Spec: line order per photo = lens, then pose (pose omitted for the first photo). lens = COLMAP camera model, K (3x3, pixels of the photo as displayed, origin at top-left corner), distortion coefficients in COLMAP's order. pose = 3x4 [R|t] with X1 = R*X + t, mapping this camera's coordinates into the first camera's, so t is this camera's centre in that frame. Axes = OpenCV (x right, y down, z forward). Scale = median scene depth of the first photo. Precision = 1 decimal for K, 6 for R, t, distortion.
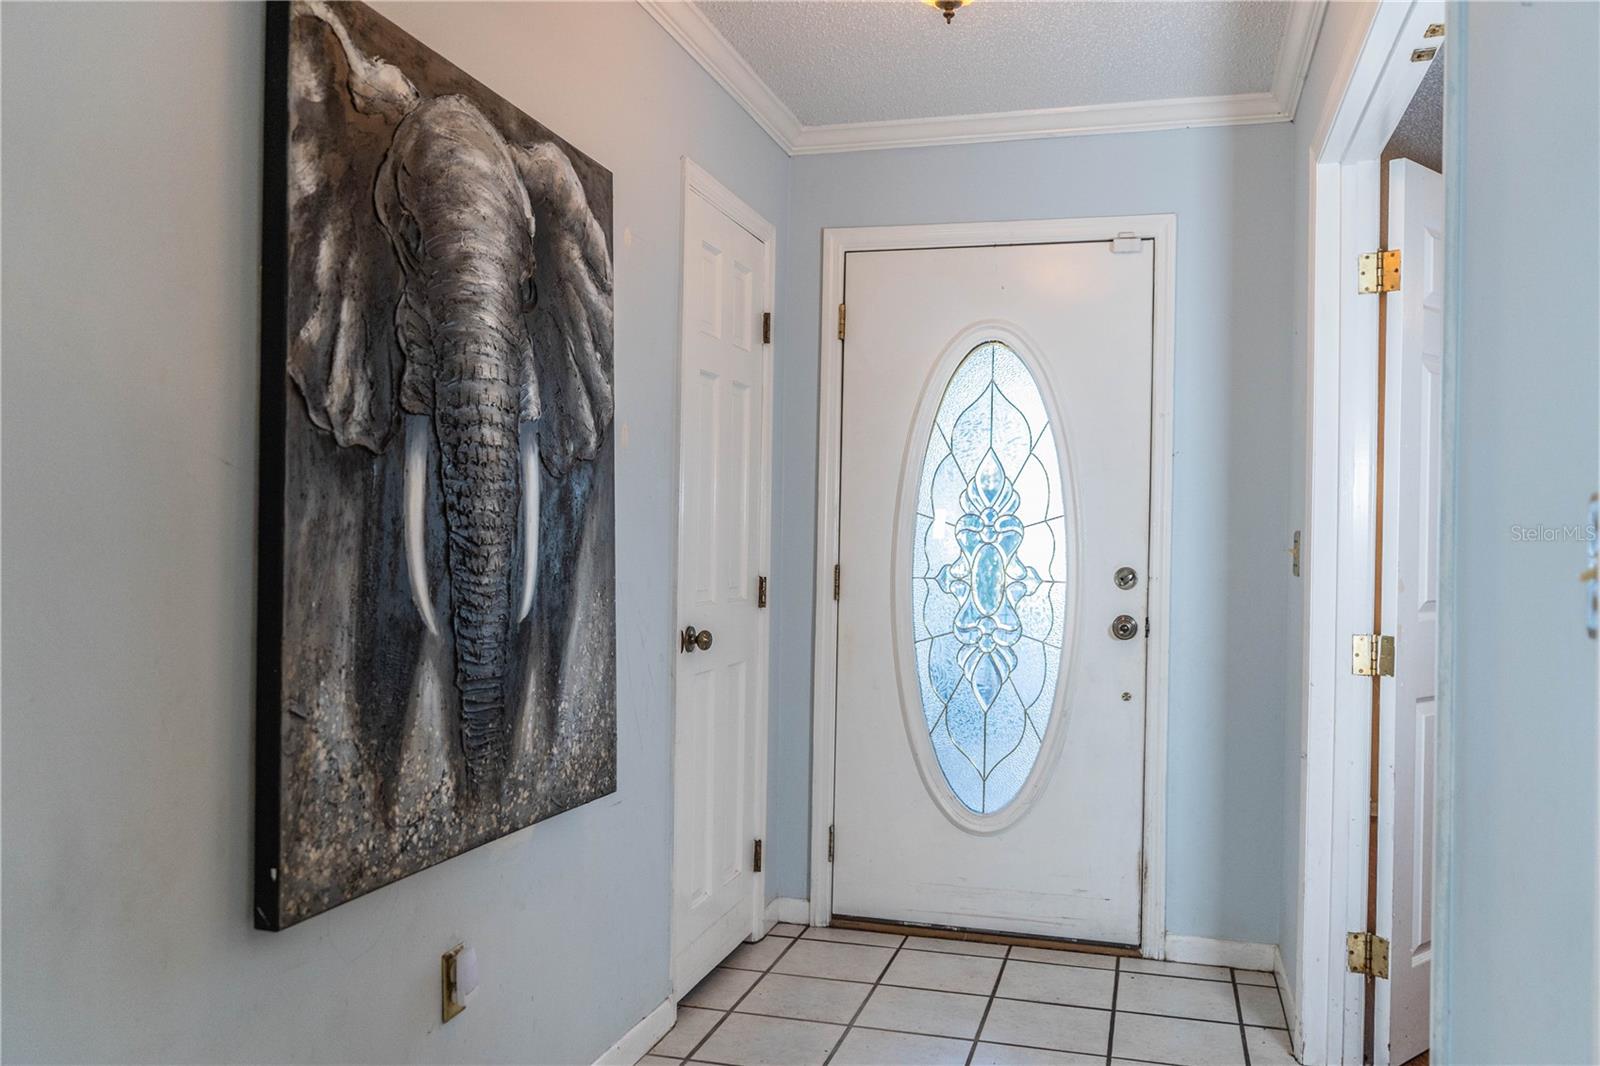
lens RADIAL K [[1282.0, 0, 802.6], [0, 1282.0, 536.7], [0, 0, 1]] dist [-0.015796, 0.015463]
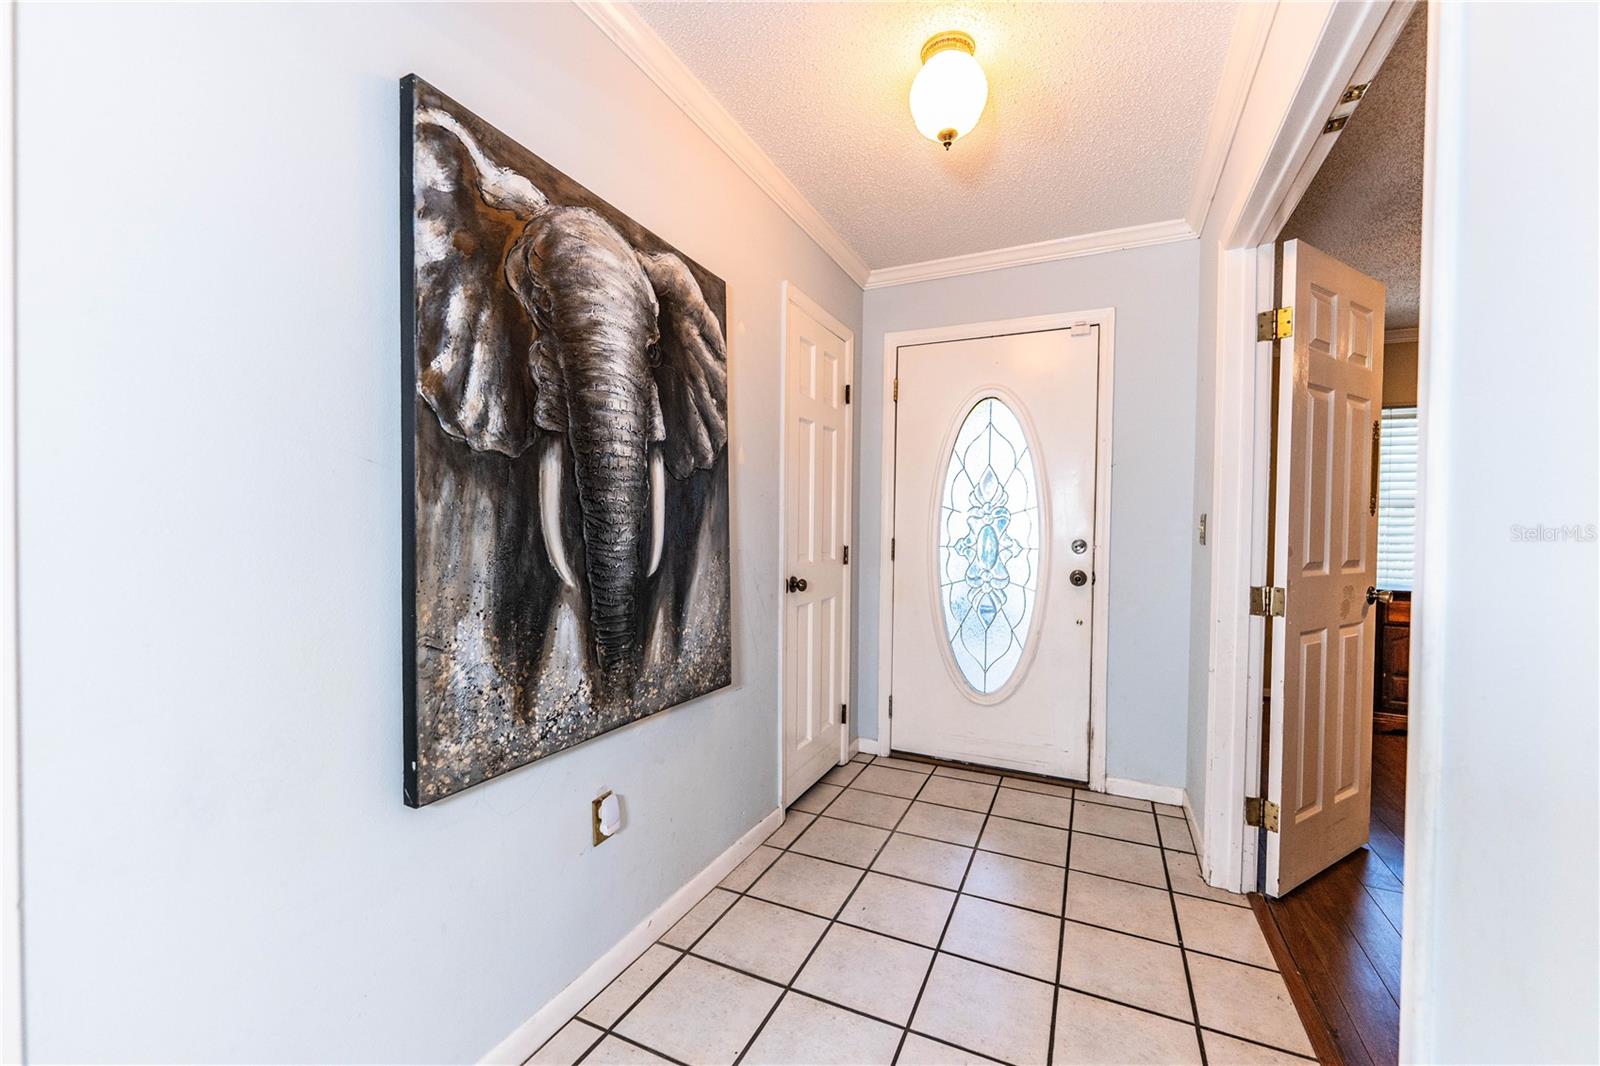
lens RADIAL K [[640.0, 0, 800.5], [0, 640.0, 540.8], [0, 0, 1]] dist [0.002294, -0.001895]
pose [[0.986956, -0.003189, -0.160958, 0.071632], [0.006786, 0.999739, 0.021805, 0.010248], [0.160847, -0.022613, 0.986720, 0.291614]]
